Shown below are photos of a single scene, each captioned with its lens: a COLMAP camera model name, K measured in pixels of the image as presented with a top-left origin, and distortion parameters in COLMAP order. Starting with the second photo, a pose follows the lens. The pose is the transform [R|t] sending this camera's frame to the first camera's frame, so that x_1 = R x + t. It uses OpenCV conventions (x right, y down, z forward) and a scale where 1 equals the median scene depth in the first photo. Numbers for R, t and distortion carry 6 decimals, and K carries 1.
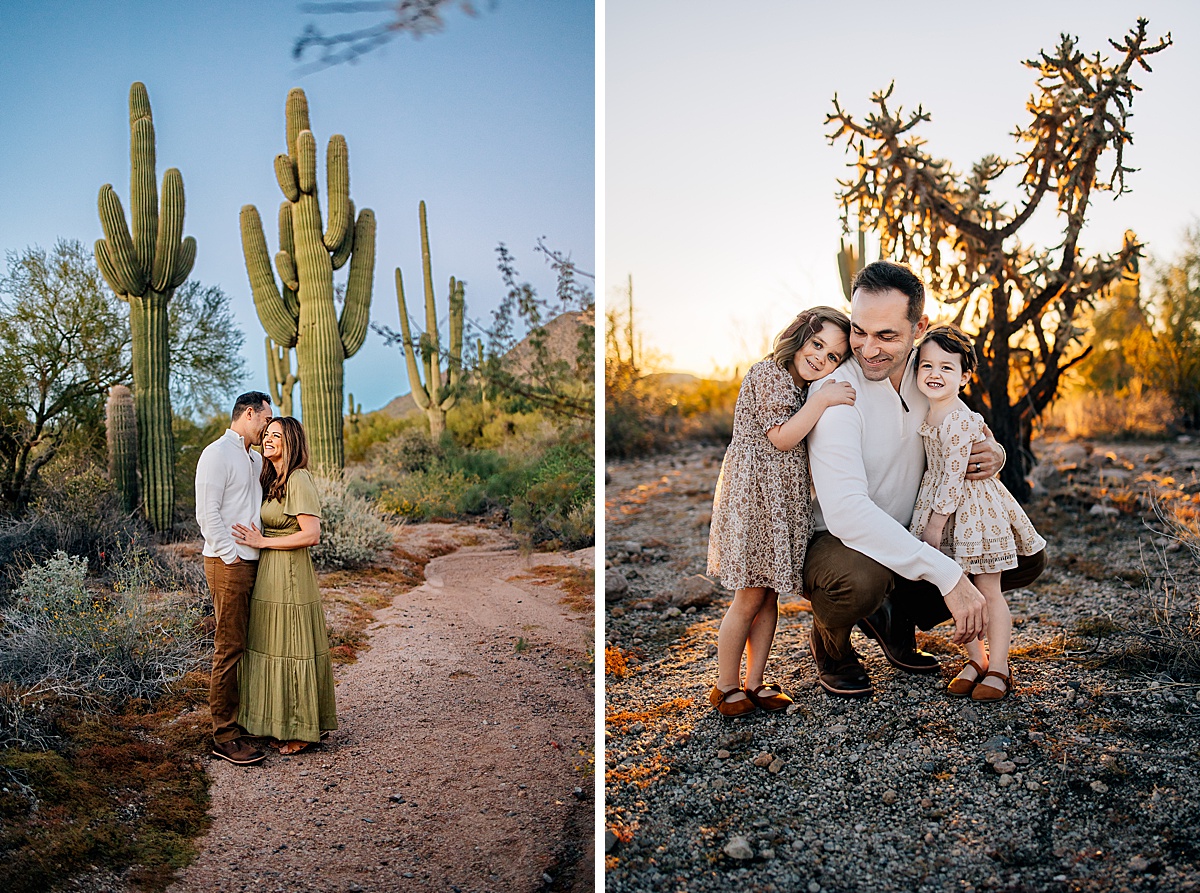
lens RADIAL K [[1173.7, 0, 602.1], [0, 1173.7, 430.8], [0, 0, 1]] dist [0.000821, -0.006771]
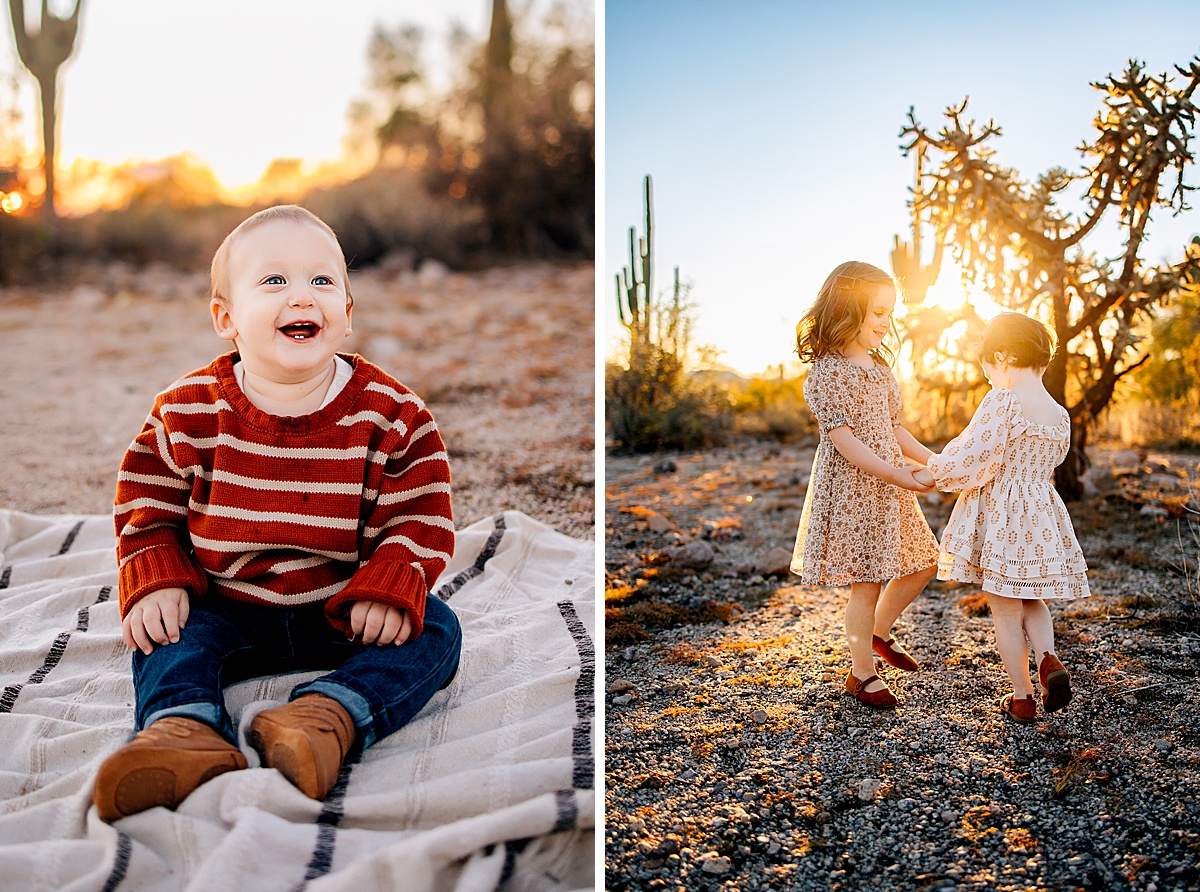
lens RADIAL K [[1230.0, 0, 600.0], [0, 1230.0, 446.0], [0, 0, 1]] dist [-0.005512, 0.021815]
pose [[0.999163, 0.032324, -0.025067, -0.041977], [-0.031945, 0.999372, 0.015359, 0.009163], [0.025548, -0.014546, 0.999568, -0.113586]]
